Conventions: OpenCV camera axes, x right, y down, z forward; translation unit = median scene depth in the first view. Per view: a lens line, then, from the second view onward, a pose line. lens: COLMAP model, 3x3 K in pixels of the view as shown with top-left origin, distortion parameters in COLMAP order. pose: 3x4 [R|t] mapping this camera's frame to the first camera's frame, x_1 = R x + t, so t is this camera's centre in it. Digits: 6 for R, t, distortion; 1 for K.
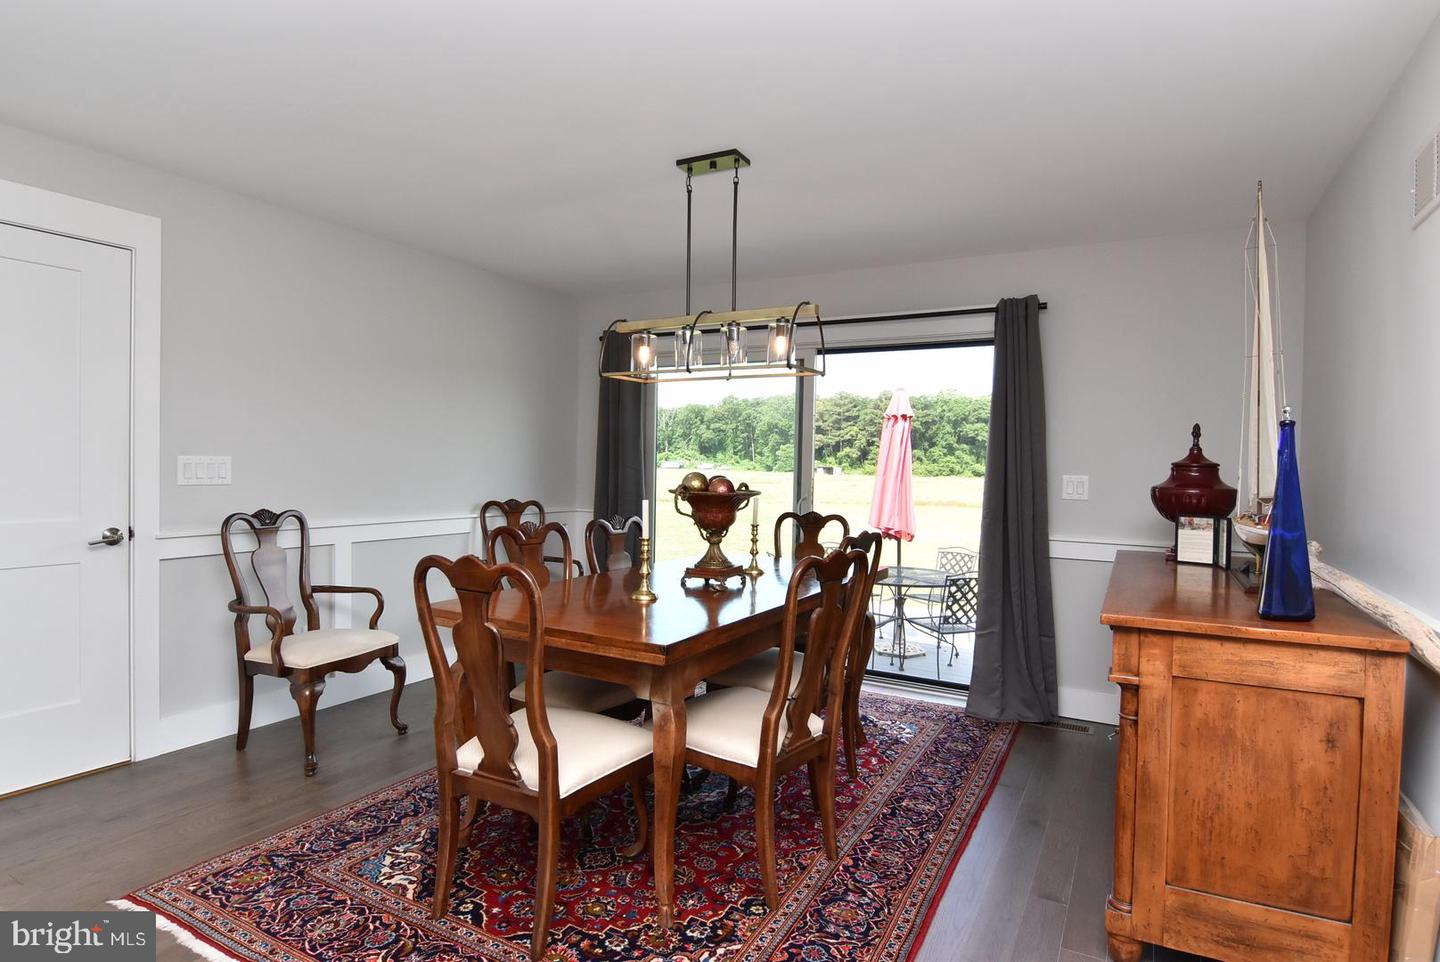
lens RADIAL K [[764.4, 0, 725.0], [0, 764.4, 479.5], [0, 0, 1]] dist [-0.001905, -0.015313]
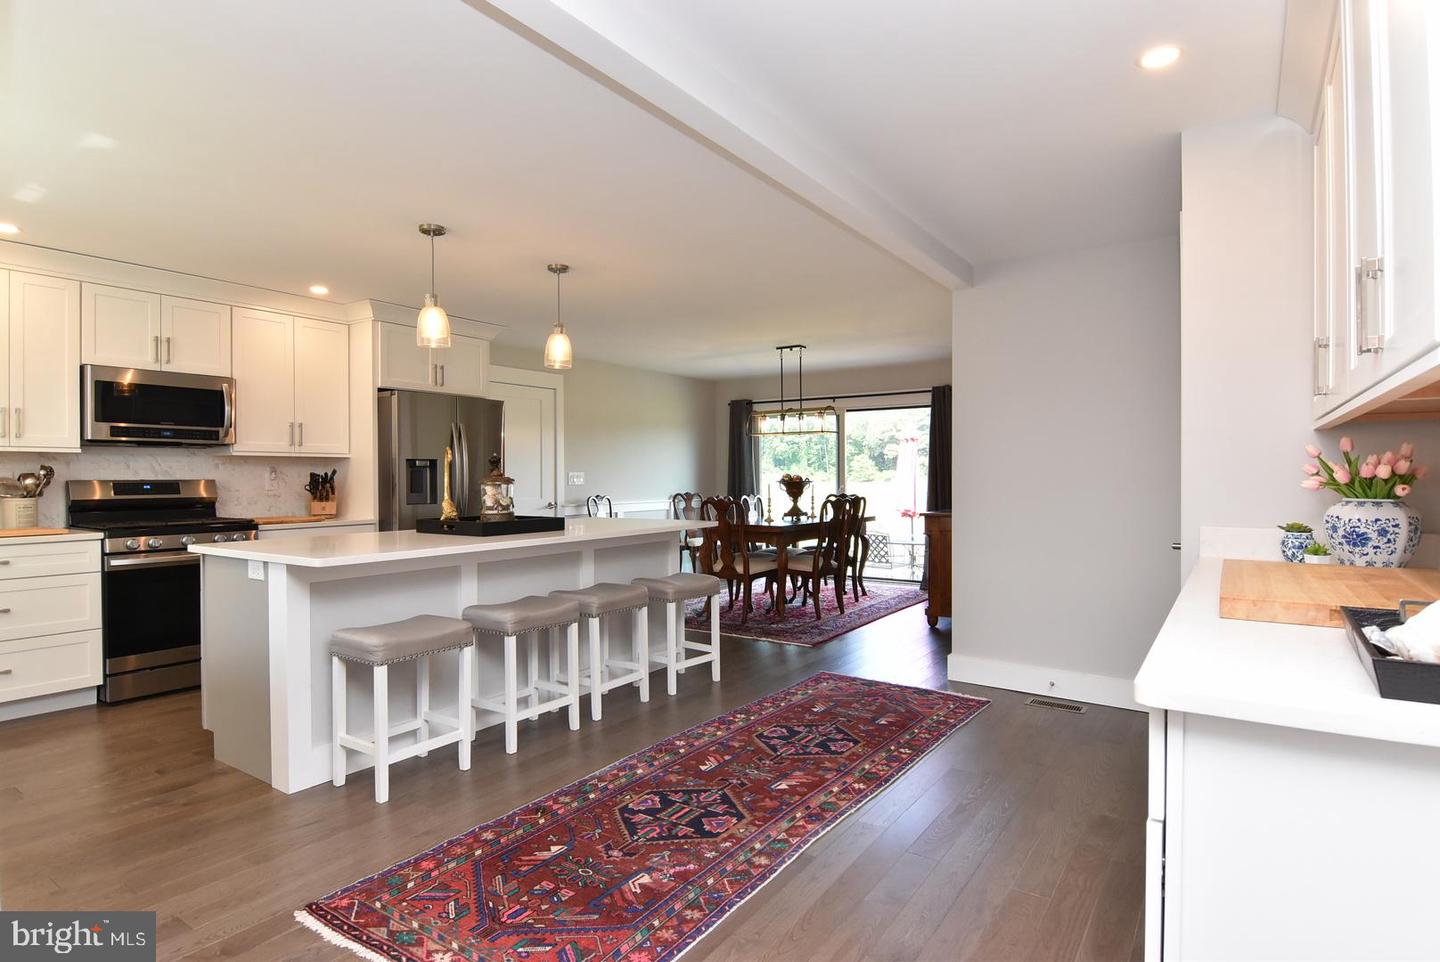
lens RADIAL K [[764.4, 0, 725.8], [0, 764.4, 479.8], [0, 0, 1]] dist [-0.001905, -0.015313]
pose [[0.994937, -0.024747, -0.097404, 0.004541], [0.022990, 0.999553, -0.019117, 0.052899], [0.097834, 0.016781, 0.995061, -1.455277]]
